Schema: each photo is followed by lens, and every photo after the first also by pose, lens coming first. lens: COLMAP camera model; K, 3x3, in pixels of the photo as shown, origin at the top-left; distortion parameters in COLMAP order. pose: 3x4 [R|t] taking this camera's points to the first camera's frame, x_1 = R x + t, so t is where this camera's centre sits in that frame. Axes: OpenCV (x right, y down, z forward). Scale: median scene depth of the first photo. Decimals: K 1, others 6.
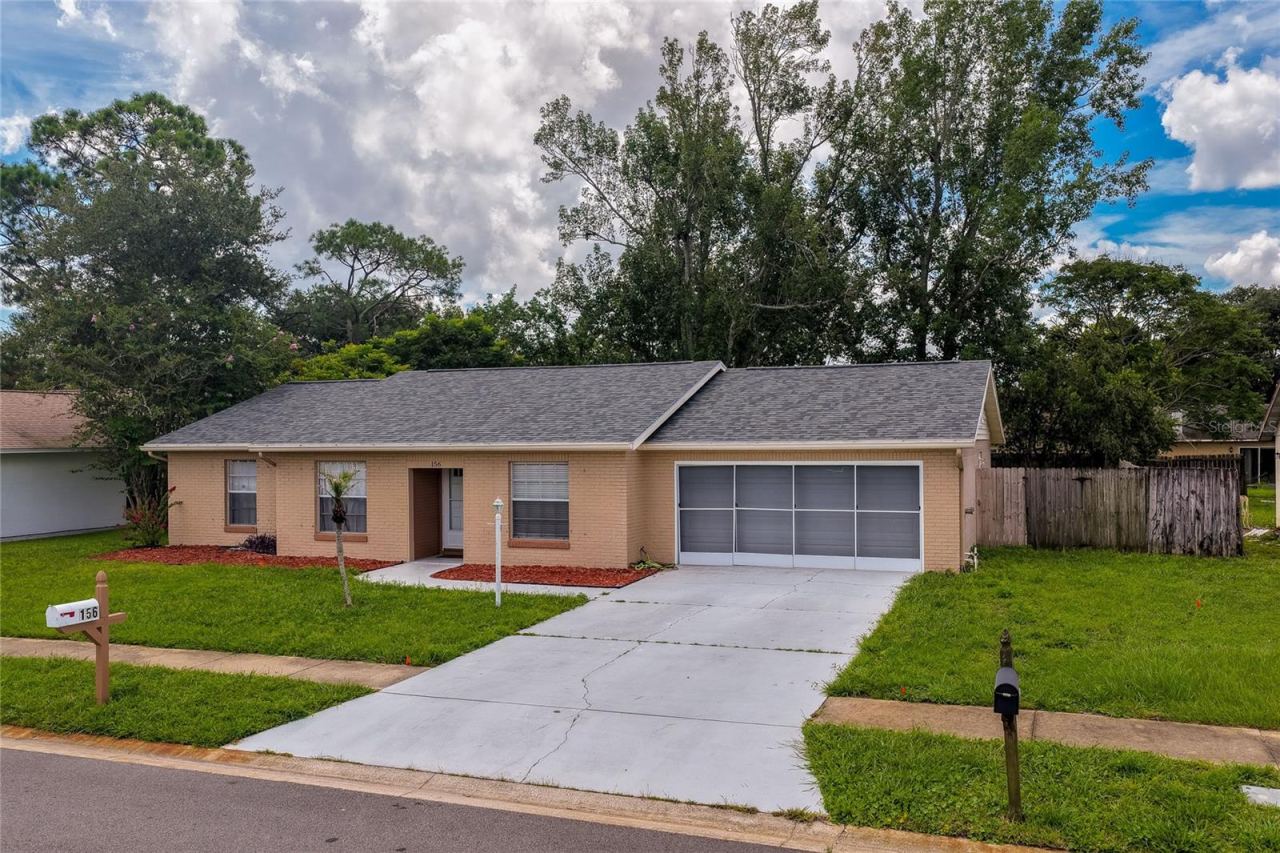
lens RADIAL K [[1004.2, 0, 640.0], [0, 1004.2, 426.5], [0, 0, 1]] dist [-0.014323, -0.002476]
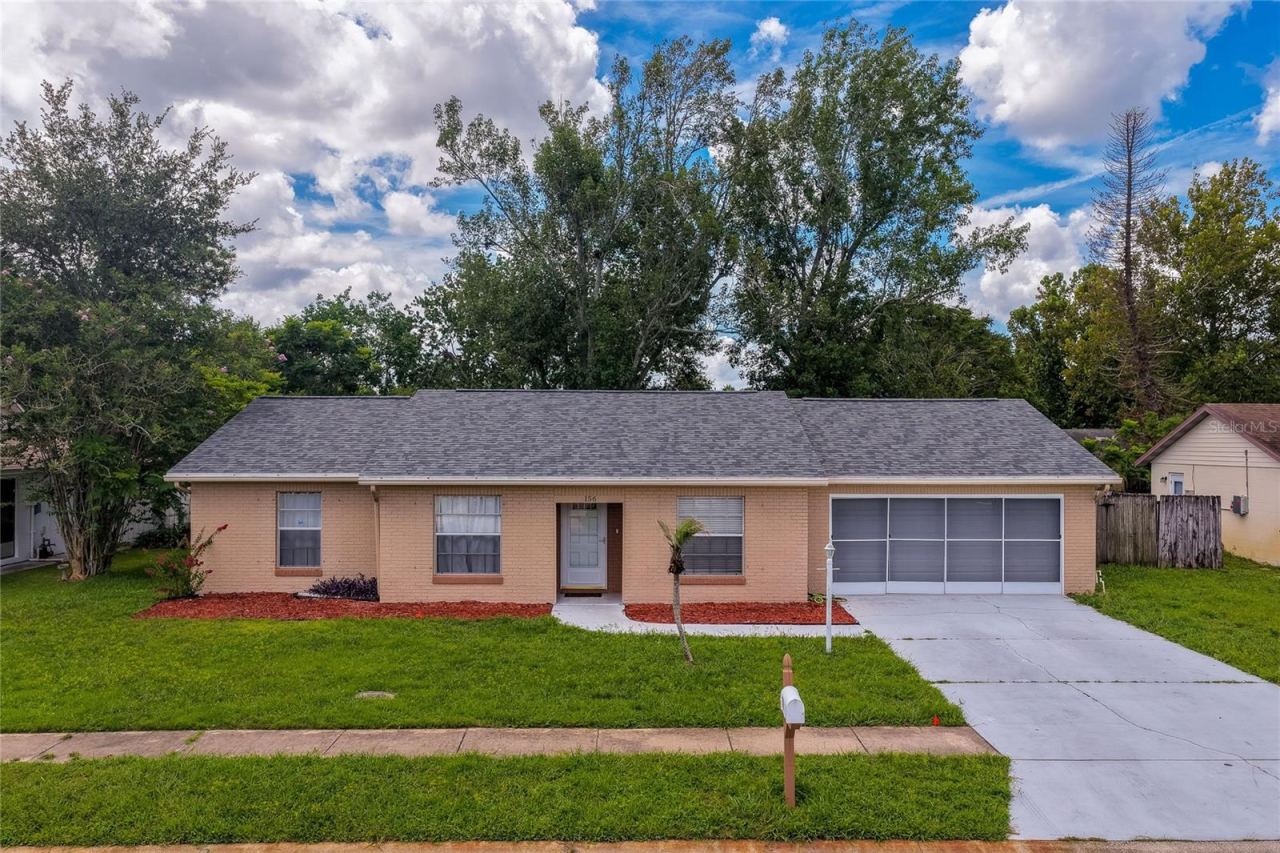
lens RADIAL K [[1004.2, 0, 640.0], [0, 1004.2, 426.5], [0, 0, 1]] dist [-0.014323, -0.002476]
pose [[0.937543, 0.015227, 0.347535, -0.486393], [-0.013736, 0.999883, -0.006752, -0.024025], [-0.347597, 0.001557, 0.937643, 0.104168]]
